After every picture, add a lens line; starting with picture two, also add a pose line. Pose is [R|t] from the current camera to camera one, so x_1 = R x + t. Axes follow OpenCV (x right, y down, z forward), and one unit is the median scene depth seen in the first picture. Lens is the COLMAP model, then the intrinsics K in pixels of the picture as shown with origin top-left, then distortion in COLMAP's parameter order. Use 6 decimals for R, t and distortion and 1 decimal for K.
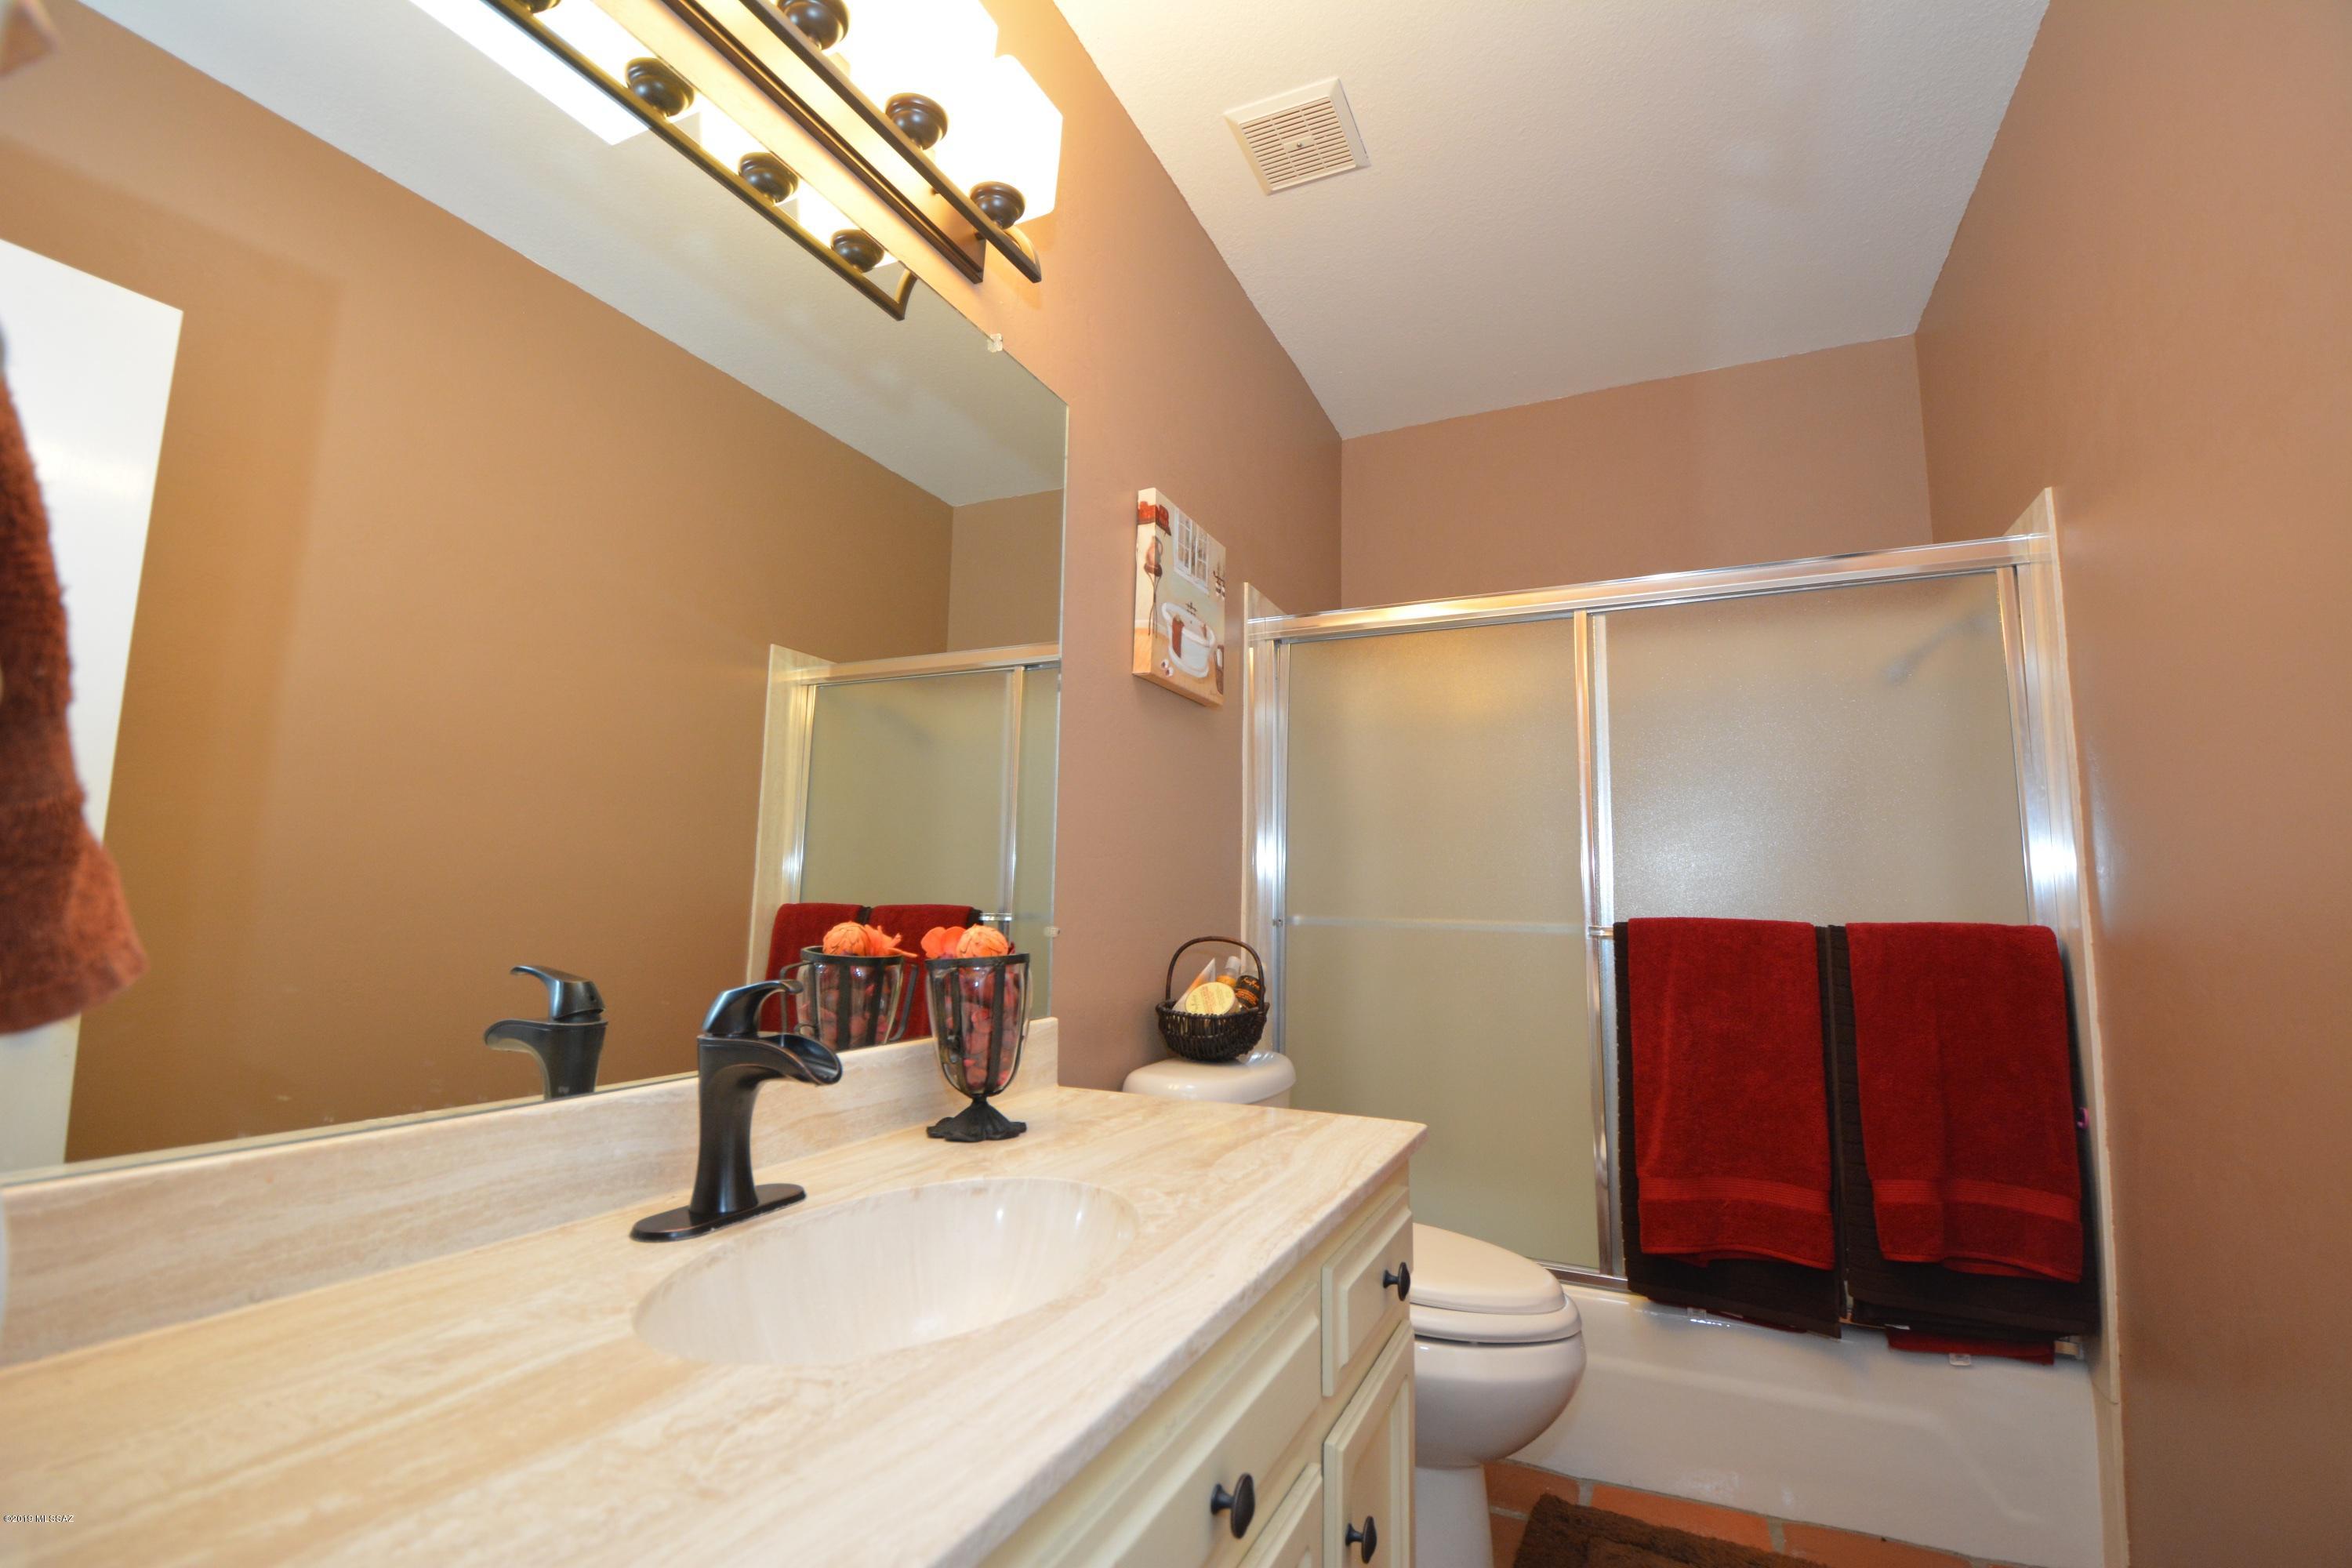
lens RADIAL K [[1026.8, 0, 1184.1], [0, 1026.8, 771.9], [0, 0, 1]] dist [-0.013376, -0.007875]
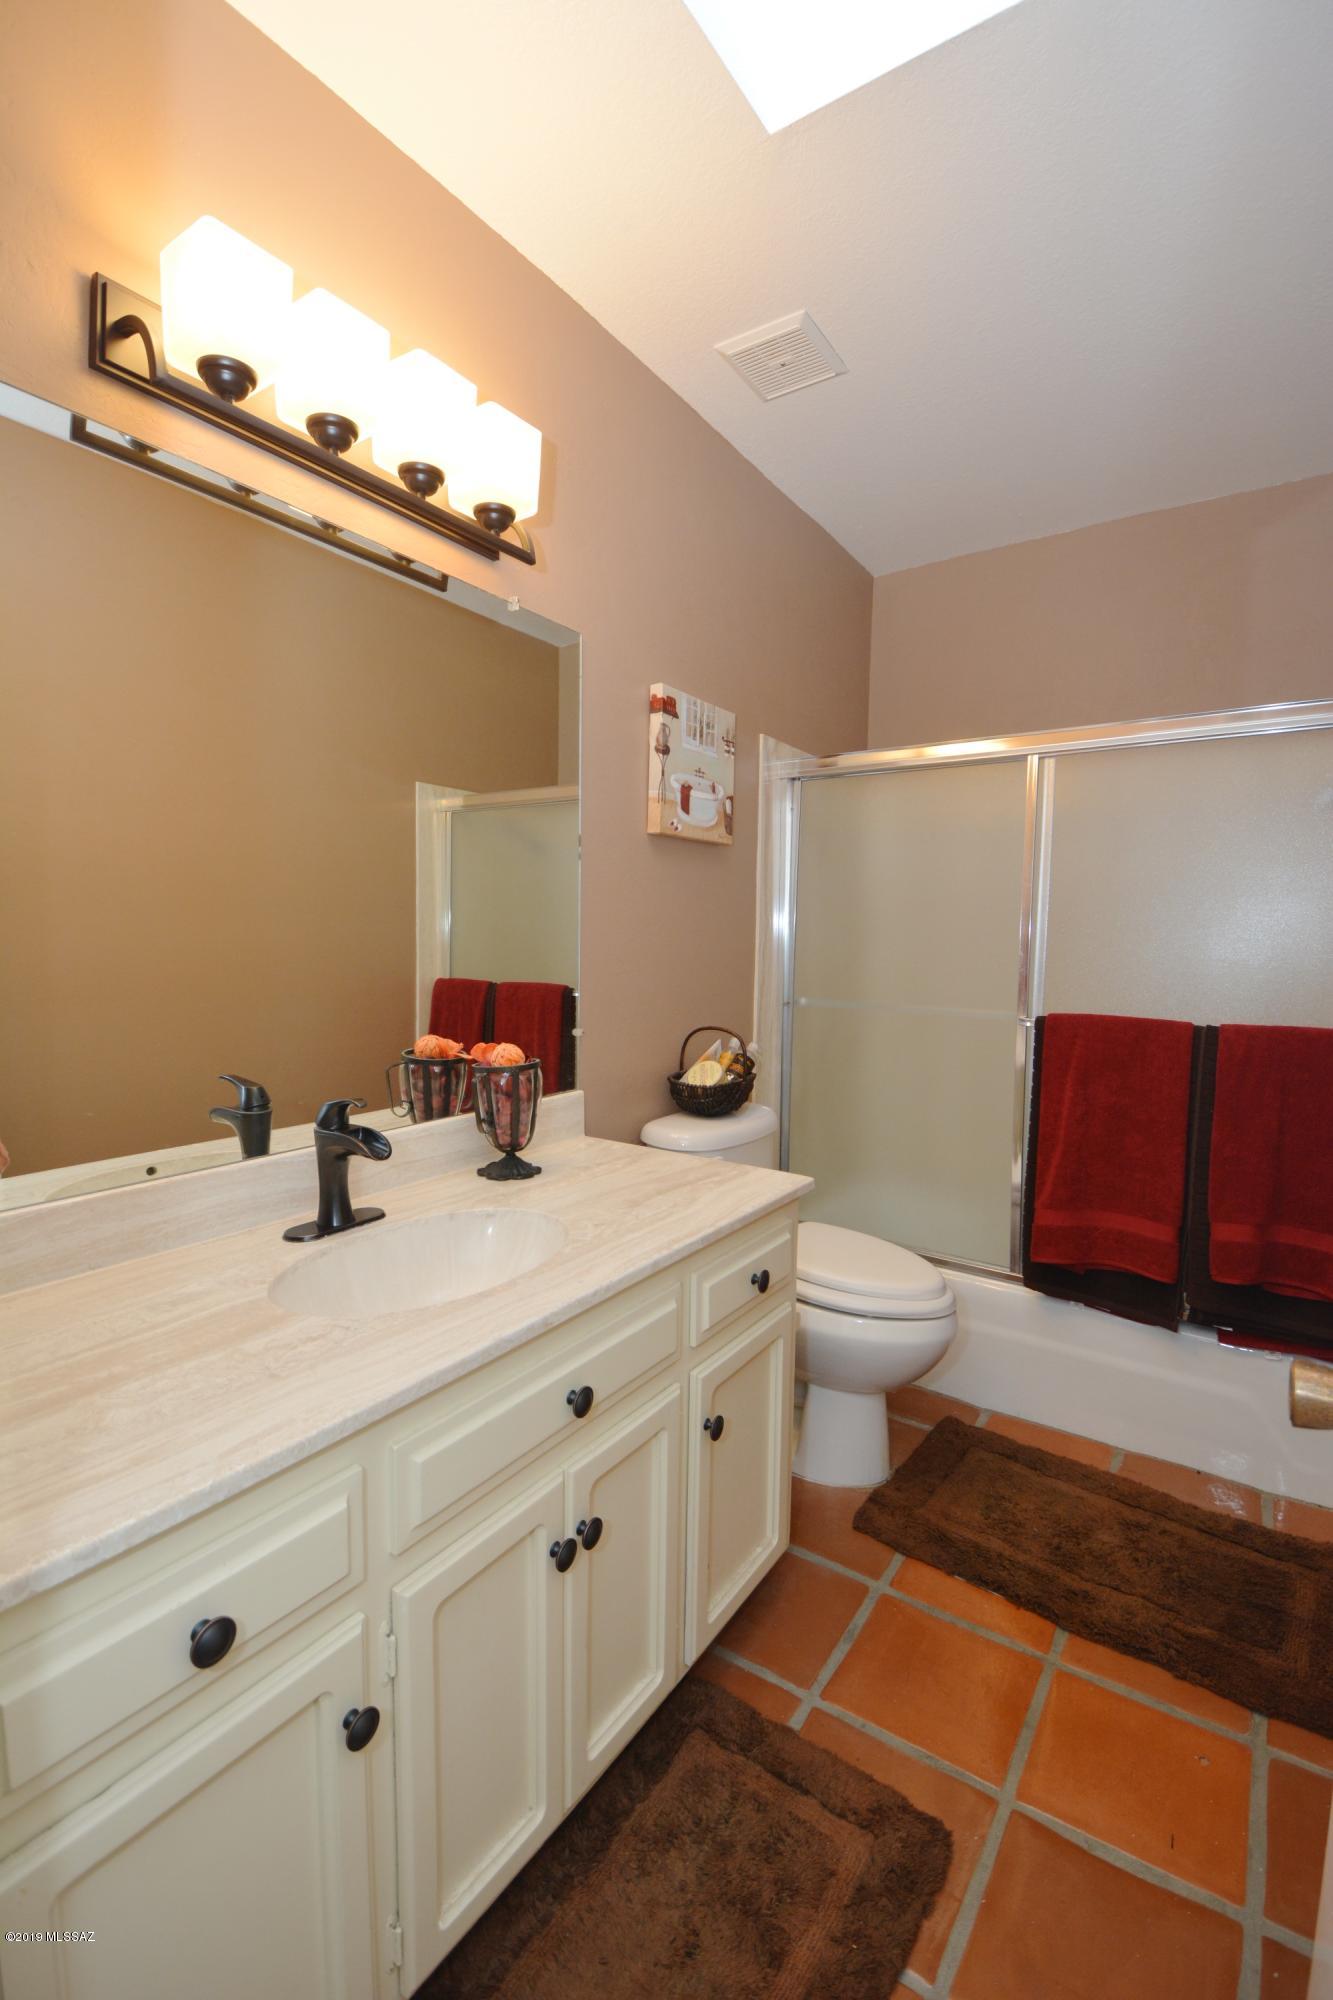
lens RADIAL K [[873.1, 0, 662.4], [0, 873.1, 991.0], [0, 0, 1]] dist [-0.013376, -0.007875]
pose [[0.985654, 0.007625, -0.168606, 0.171357], [0.024224, 0.982245, 0.186033, -0.111062], [0.167031, -0.187448, 0.967969, -0.133252]]
